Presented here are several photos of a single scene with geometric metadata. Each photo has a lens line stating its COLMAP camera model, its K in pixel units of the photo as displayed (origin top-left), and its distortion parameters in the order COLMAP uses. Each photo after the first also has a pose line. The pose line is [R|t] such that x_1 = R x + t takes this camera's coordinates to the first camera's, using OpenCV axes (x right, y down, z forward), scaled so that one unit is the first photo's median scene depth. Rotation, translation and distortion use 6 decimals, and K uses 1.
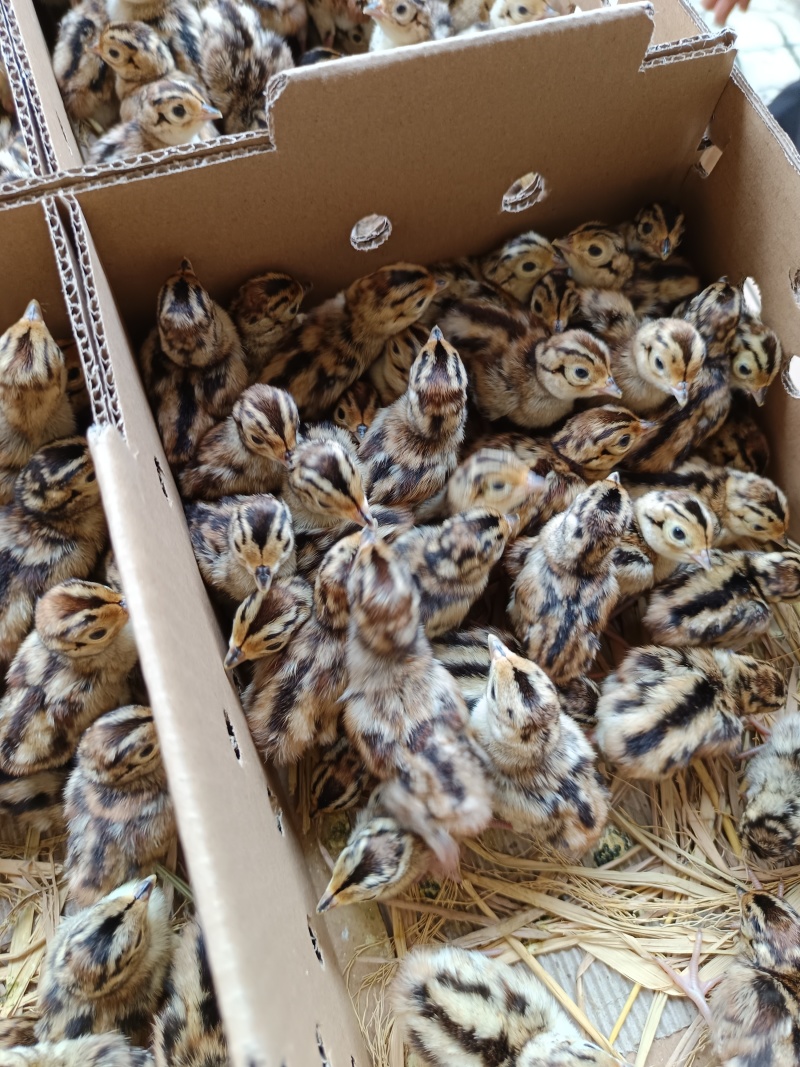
lens RADIAL K [[776.7, 0, 400.0], [0, 776.7, 533.5], [0, 0, 1]] dist [-0.015638, 0.026369]
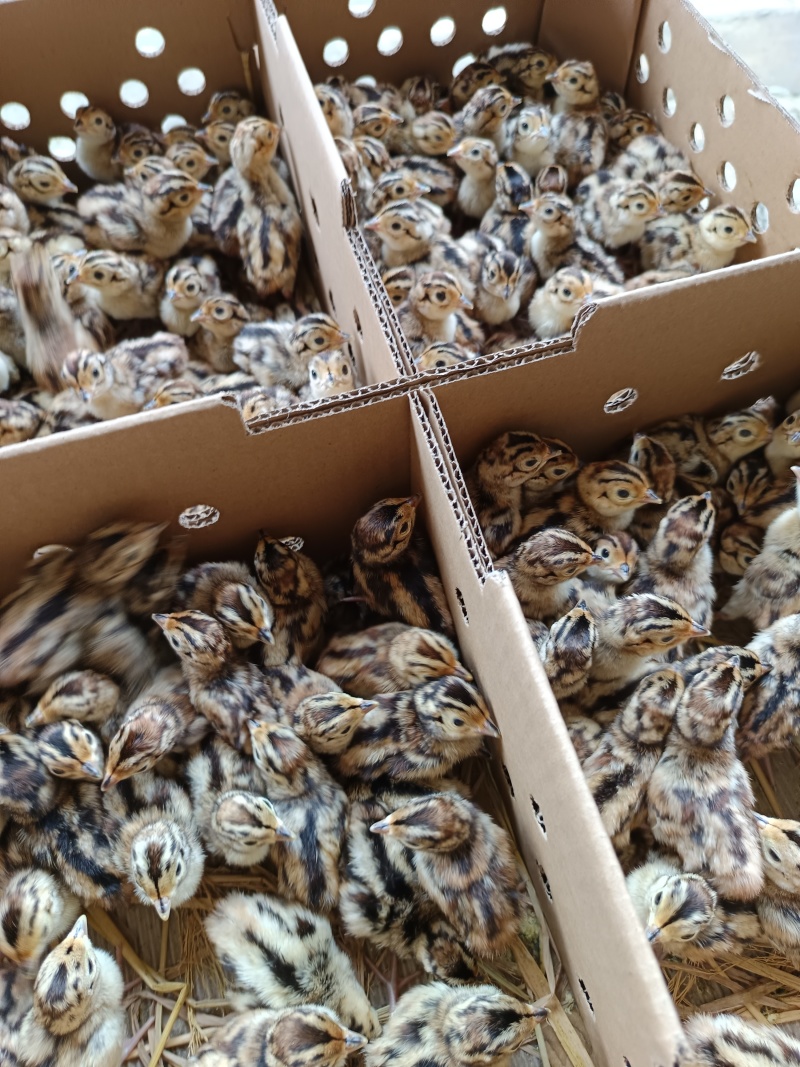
lens RADIAL K [[773.7, 0, 409.7], [0, 773.7, 536.9], [0, 0, 1]] dist [0.001608, 0.000520]
pose [[0.996434, 0.011905, -0.083529, -0.308635], [-0.020544, 0.994434, -0.103340, -0.040347], [0.081834, 0.104688, 0.991133, -0.271019]]
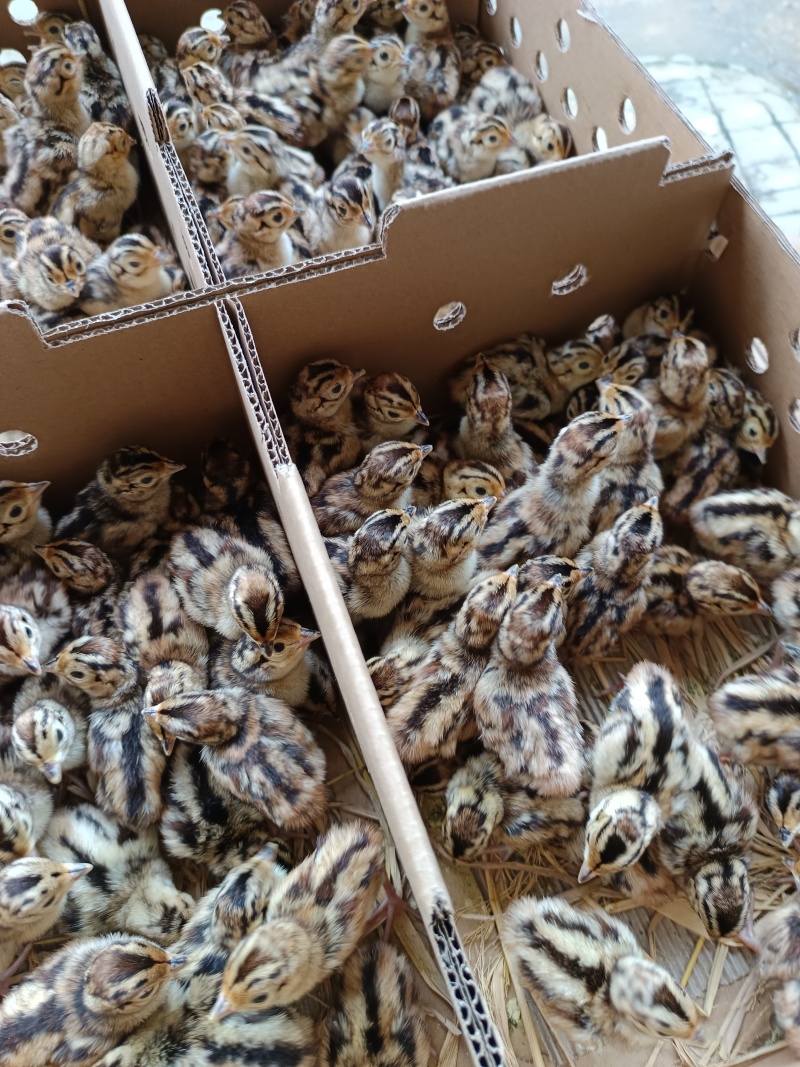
lens RADIAL K [[776.7, 0, 400.0], [0, 776.7, 533.5], [0, 0, 1]] dist [-0.015638, 0.026369]
pose [[0.999351, -0.029940, -0.020020, -0.117841], [0.028160, 0.996071, -0.083959, 0.072526], [0.022455, 0.083341, 0.996268, -0.246809]]
